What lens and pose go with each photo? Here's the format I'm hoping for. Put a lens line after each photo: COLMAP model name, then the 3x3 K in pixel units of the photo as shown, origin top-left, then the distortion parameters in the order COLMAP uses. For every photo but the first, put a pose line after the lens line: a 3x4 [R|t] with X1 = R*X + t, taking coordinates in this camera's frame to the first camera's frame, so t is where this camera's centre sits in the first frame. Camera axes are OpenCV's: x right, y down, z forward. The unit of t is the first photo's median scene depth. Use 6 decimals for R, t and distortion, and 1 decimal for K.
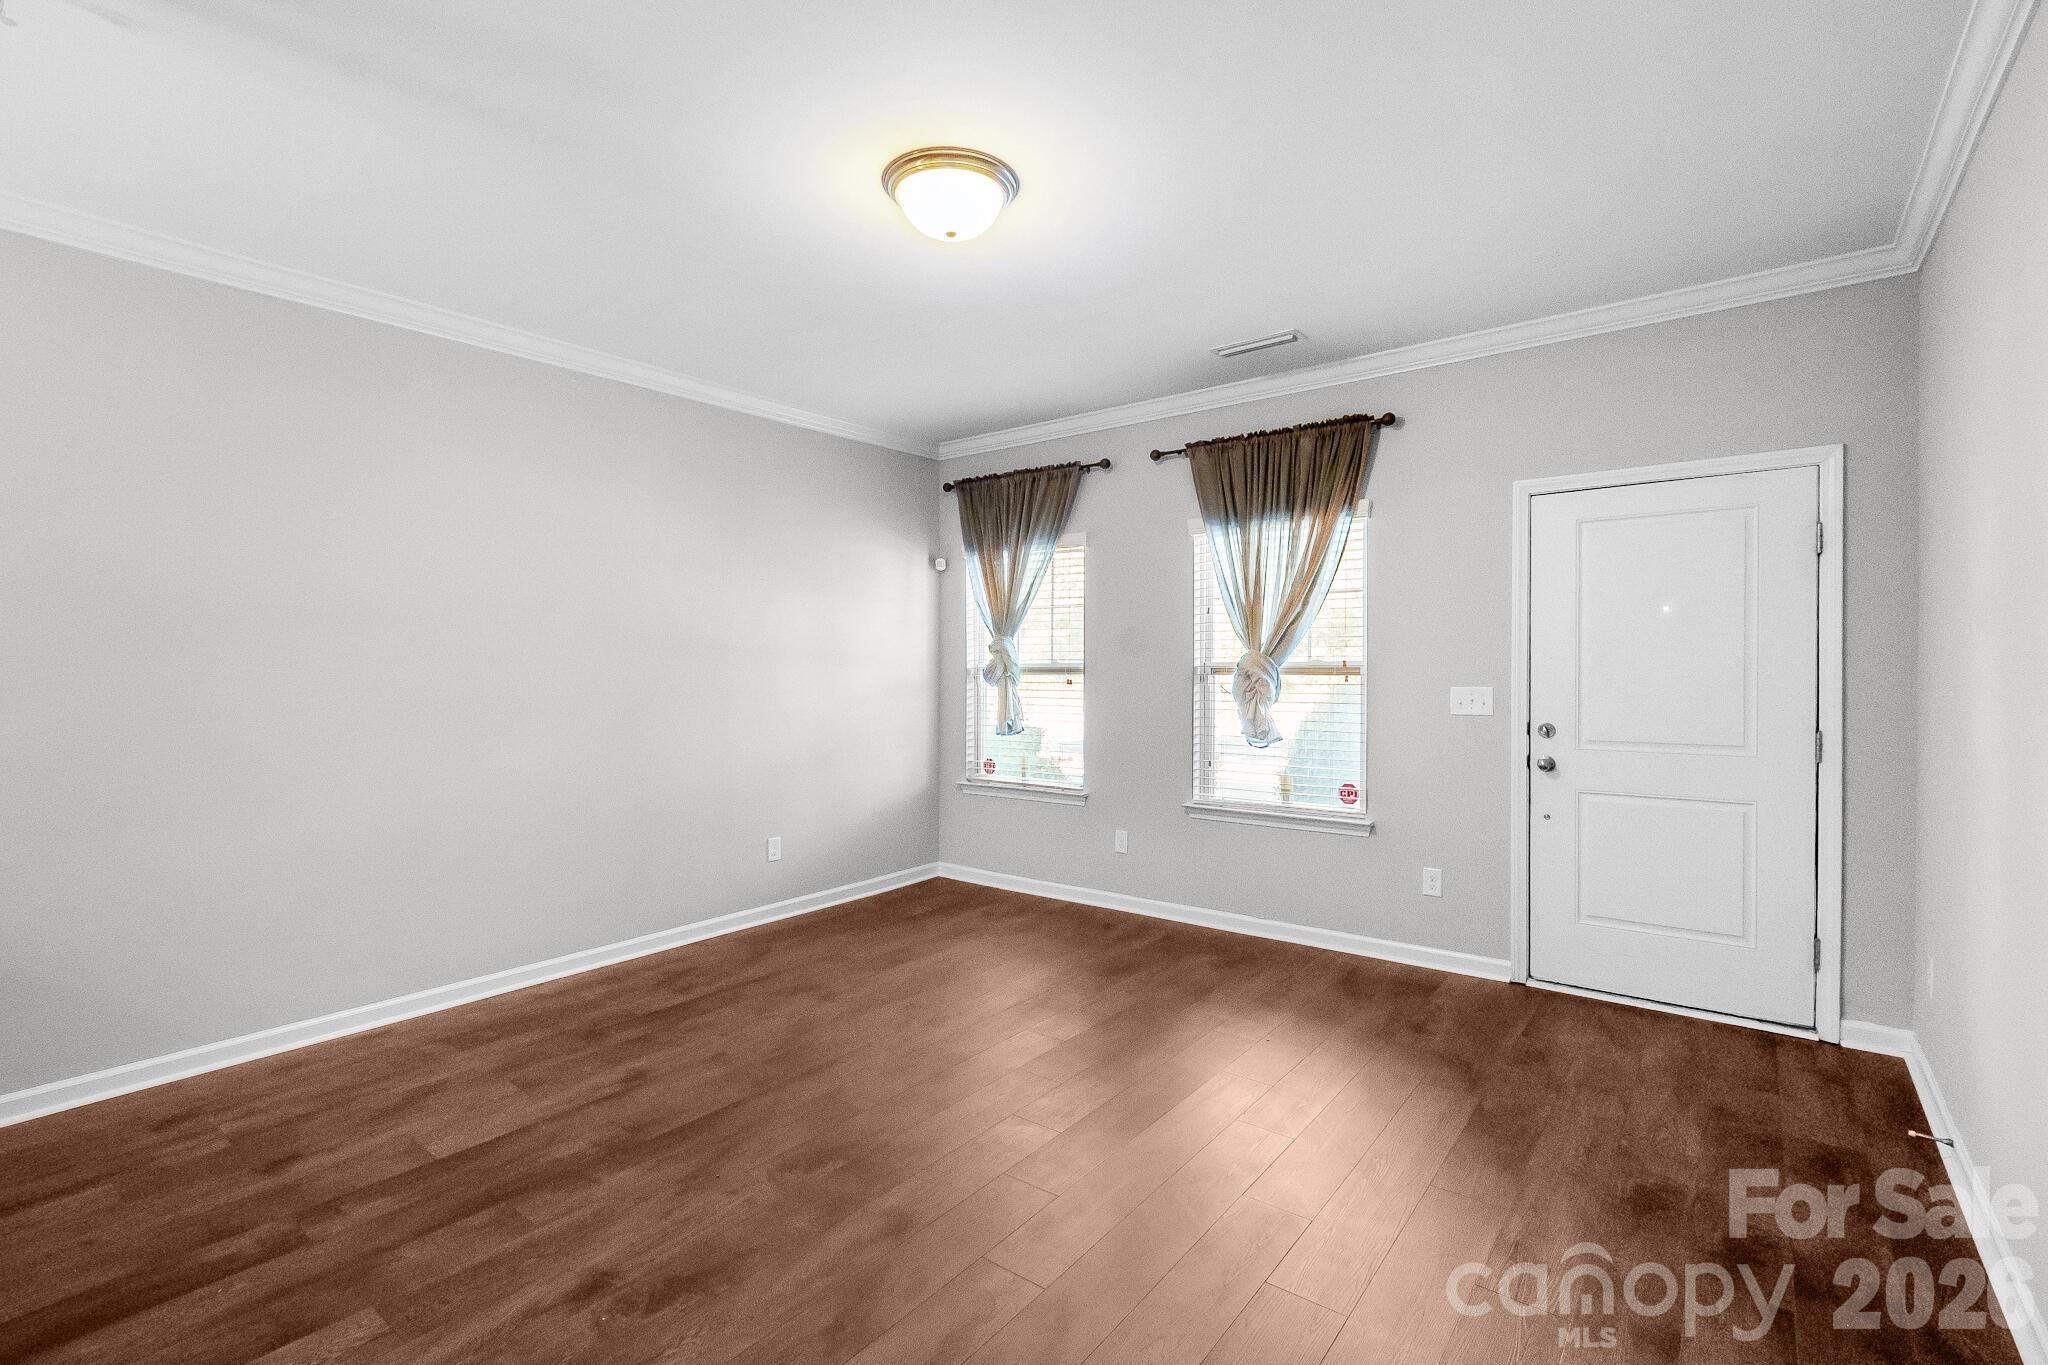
lens RADIAL K [[933.3, 0, 1027.8], [0, 933.3, 686.0], [0, 0, 1]] dist [0.007726, -0.002225]
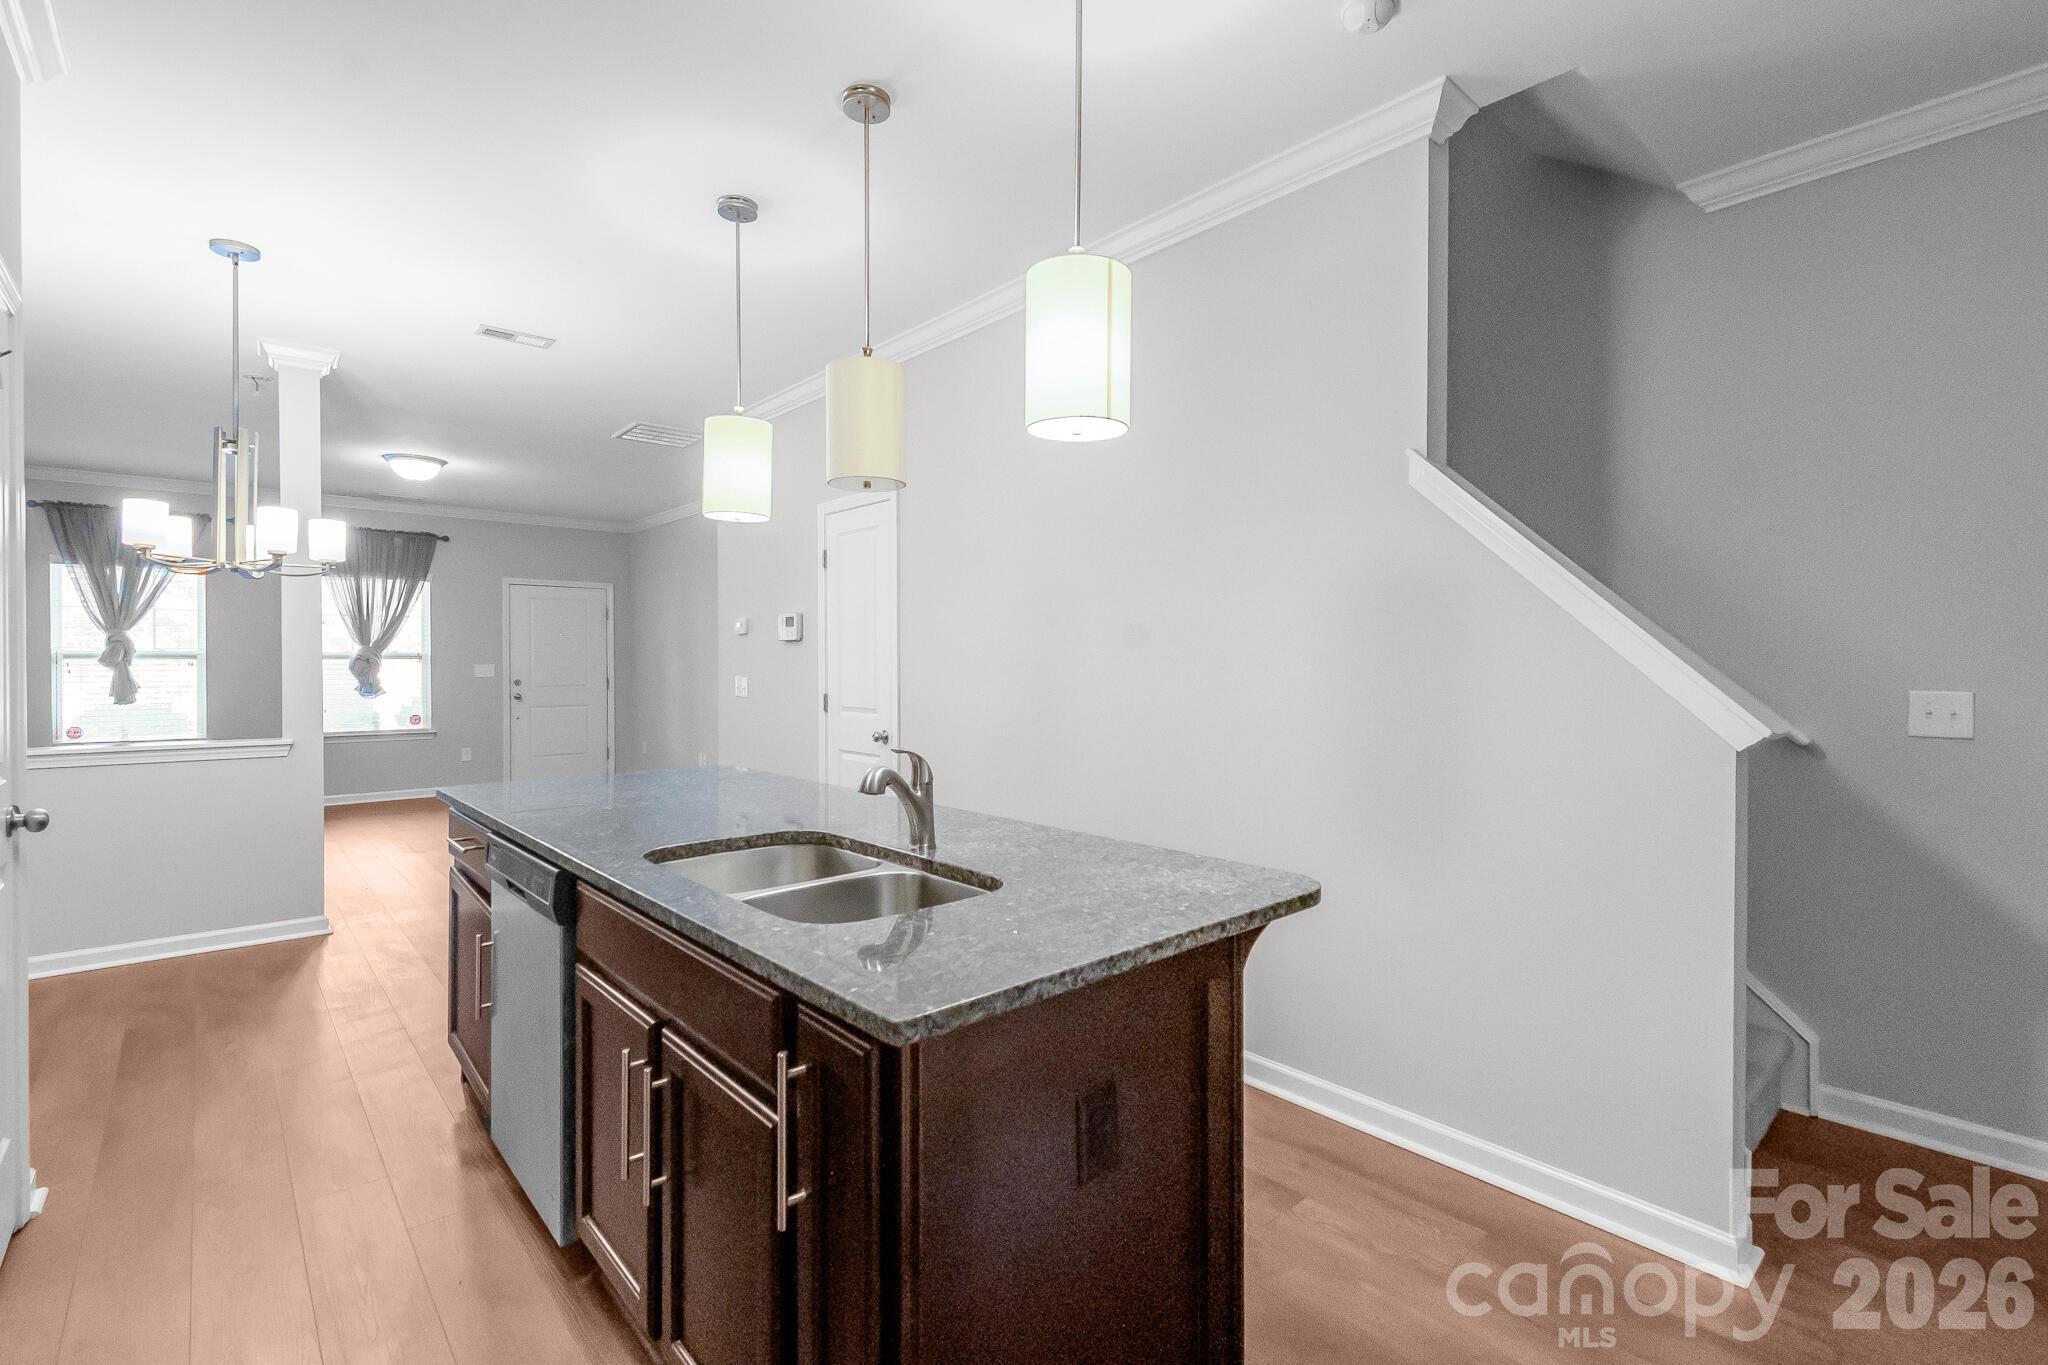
lens RADIAL K [[933.3, 0, 1027.8], [0, 933.3, 671.5], [0, 0, 1]] dist [0.007726, -0.002225]
pose [[0.185787, -0.011721, 0.982520, -1.363842], [0.012559, 0.999875, 0.009554, 0.011194], [-0.982510, 0.010564, 0.185911, -0.643126]]
